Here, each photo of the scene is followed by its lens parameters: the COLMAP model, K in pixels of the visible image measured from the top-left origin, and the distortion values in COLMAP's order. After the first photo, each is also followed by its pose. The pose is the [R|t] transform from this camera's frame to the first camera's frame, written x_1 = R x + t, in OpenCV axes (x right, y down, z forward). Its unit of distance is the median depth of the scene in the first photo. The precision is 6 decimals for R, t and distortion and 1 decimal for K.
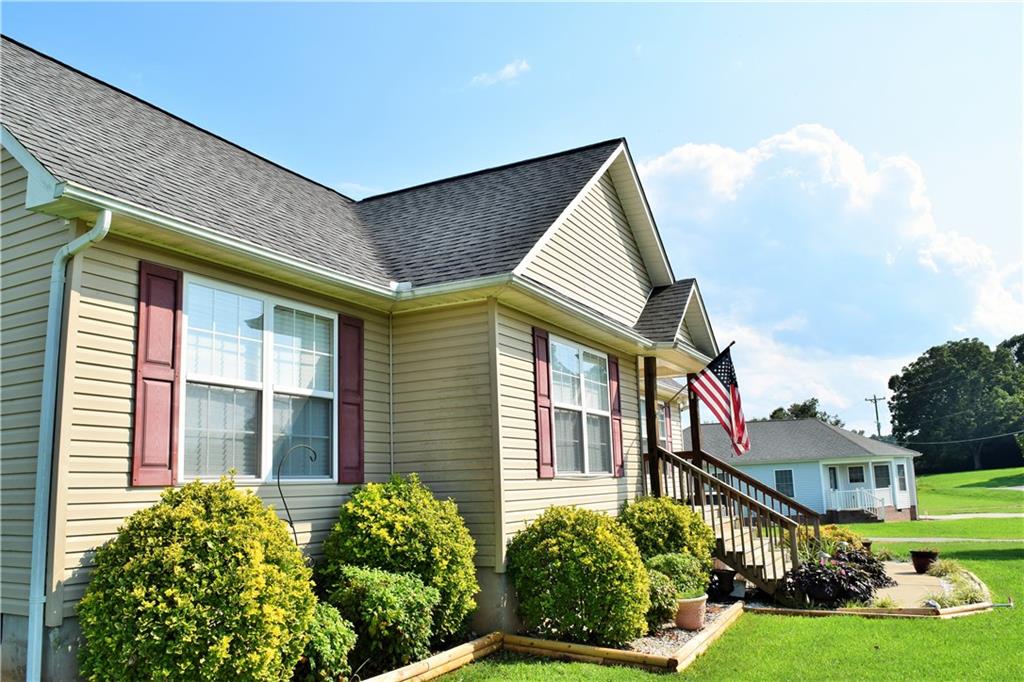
lens RADIAL K [[793.3, 0, 512.0], [0, 793.3, 341.0], [0, 0, 1]] dist [-0.090271, 0.000743]
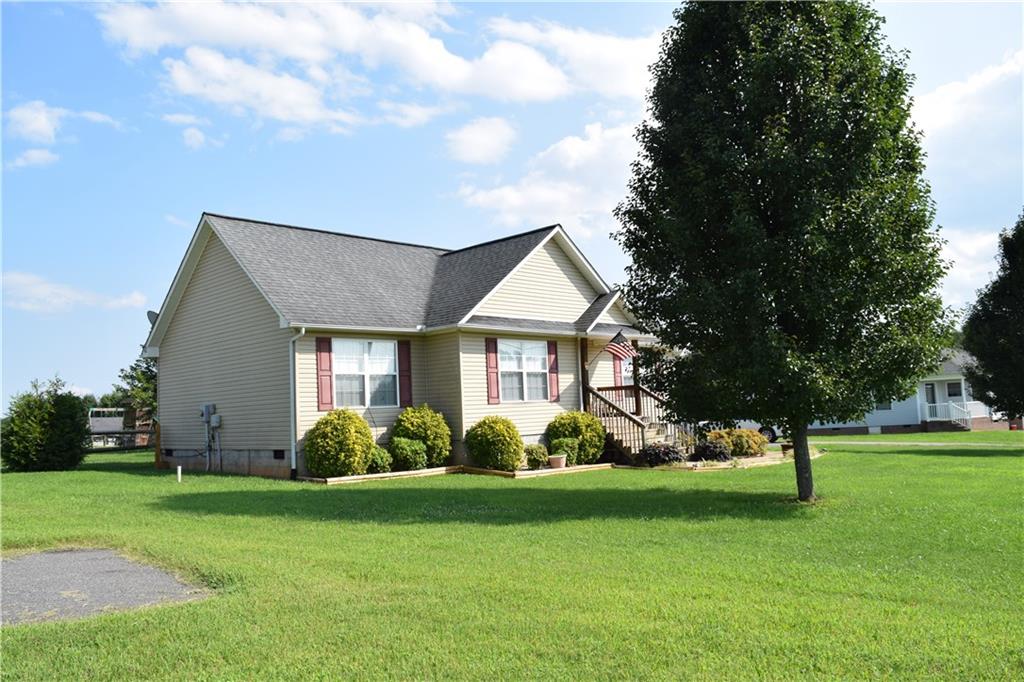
lens RADIAL K [[793.3, 0, 512.0], [0, 793.3, 341.0], [0, 0, 1]] dist [-0.090271, 0.000743]
pose [[0.956112, -0.034747, -0.290933, 0.993402], [0.065032, 0.993343, 0.095083, -0.287104], [0.285692, -0.109830, 0.952007, -1.487219]]
